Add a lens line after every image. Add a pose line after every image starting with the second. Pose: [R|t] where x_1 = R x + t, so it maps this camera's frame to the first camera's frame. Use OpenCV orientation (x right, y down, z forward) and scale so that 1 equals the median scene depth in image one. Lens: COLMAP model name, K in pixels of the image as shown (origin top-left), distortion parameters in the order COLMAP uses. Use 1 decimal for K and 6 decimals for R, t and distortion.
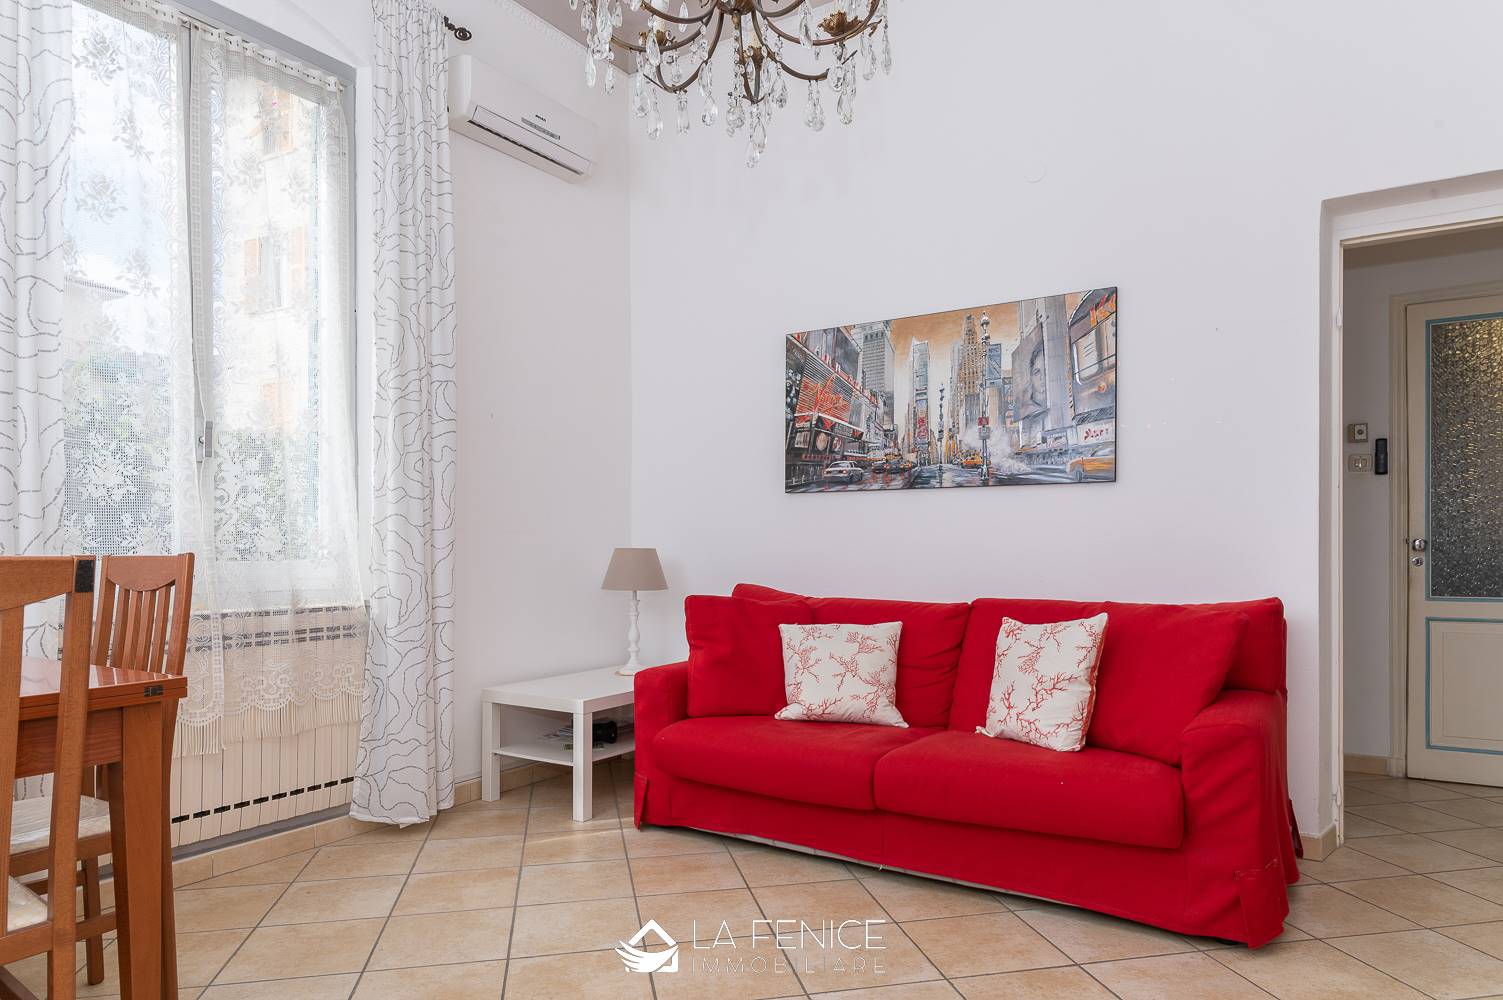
lens RADIAL K [[949.5, 0, 764.2], [0, 949.5, 551.5], [0, 0, 1]] dist [-0.004295, -0.002710]
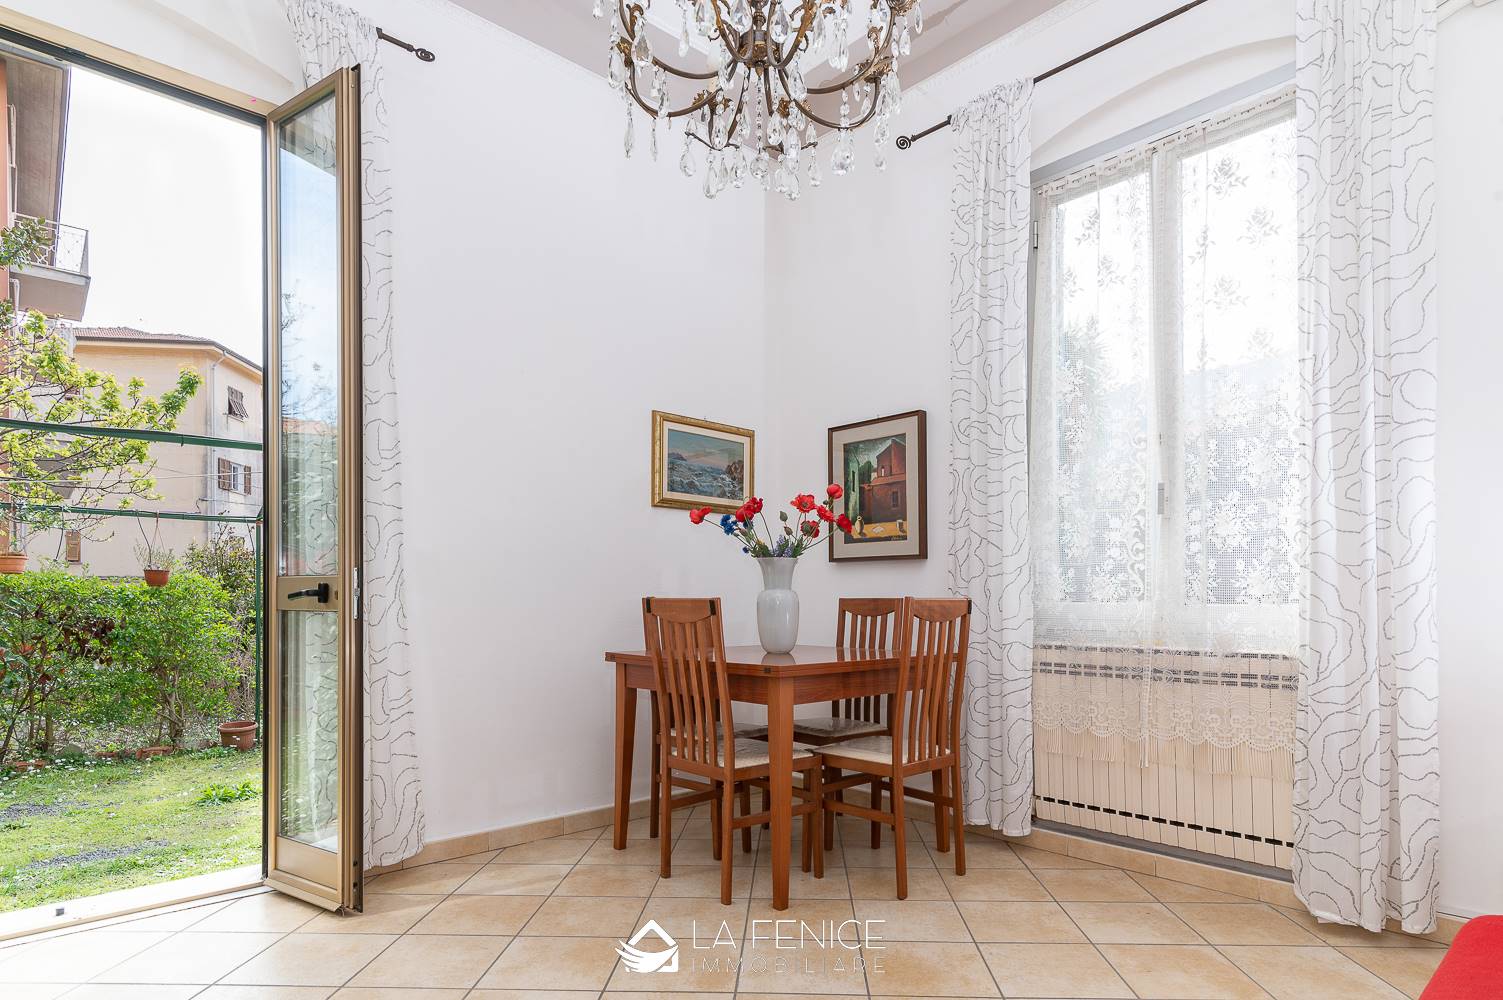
lens RADIAL K [[843.6, 0, 750.1], [0, 843.6, 581.9], [0, 0, 1]] dist [0.011409, -0.008273]
pose [[-0.257207, -0.014516, -0.966247, 0.511331], [-0.000951, 0.999890, -0.014768, -0.001172], [0.966356, -0.002880, -0.257193, 0.735753]]
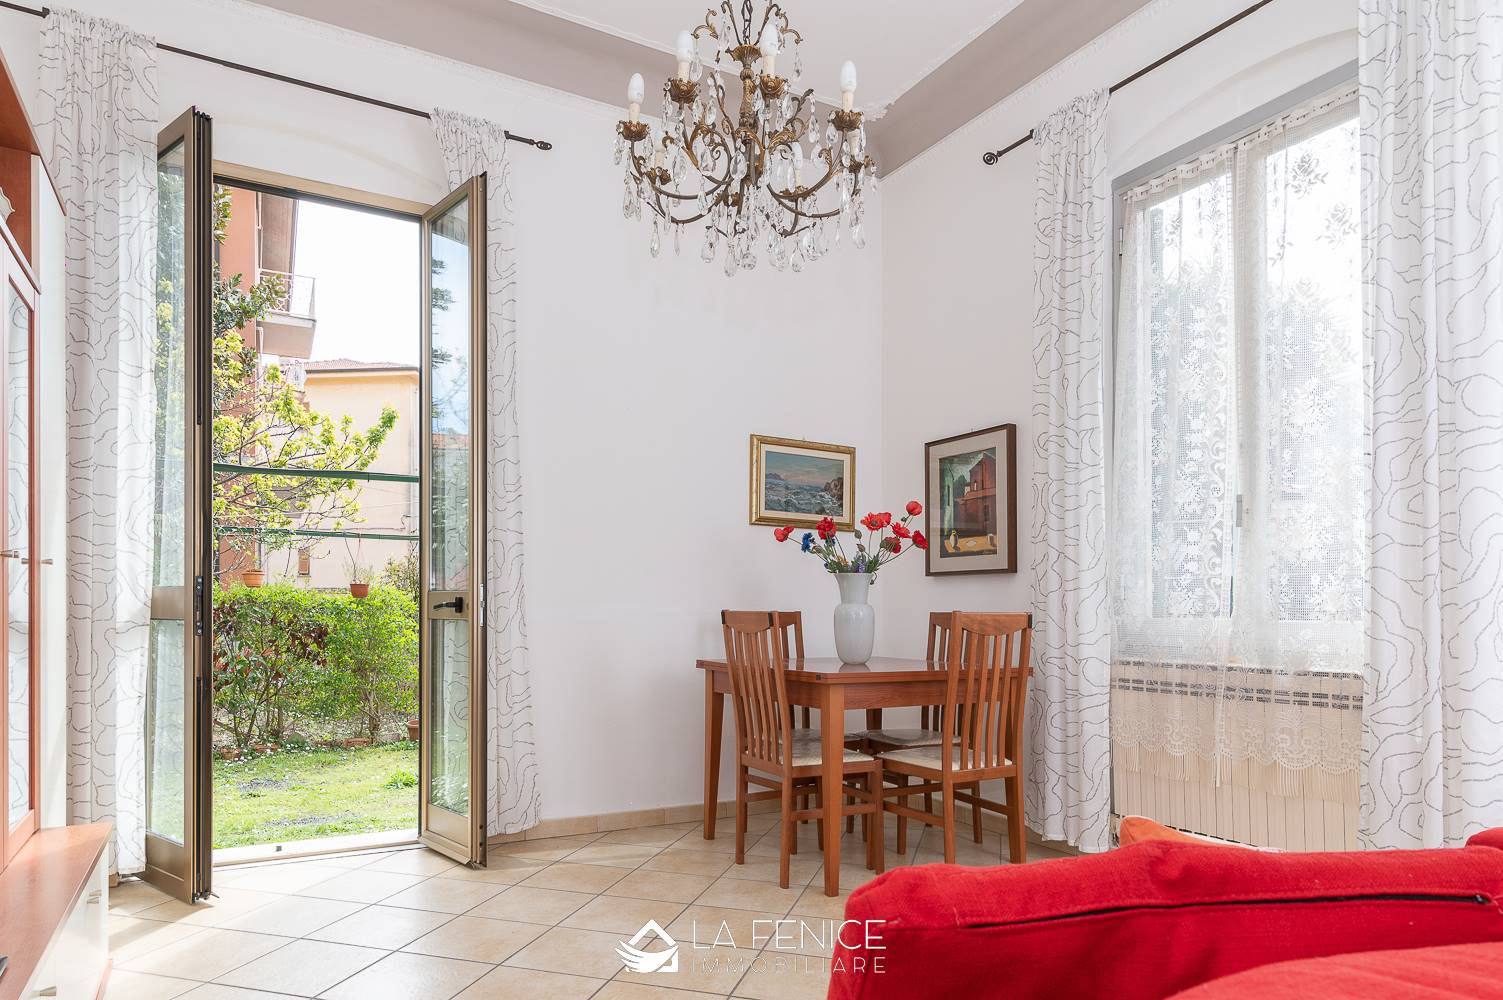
lens RADIAL K [[907.5, 0, 690.0], [0, 907.5, 593.4], [0, 0, 1]] dist [-0.002964, -0.006809]
pose [[-0.507969, -0.015476, -0.861236, 0.625835], [-0.005996, 0.999878, -0.014430, -0.001871], [0.861355, -0.002166, -0.508000, 0.928441]]
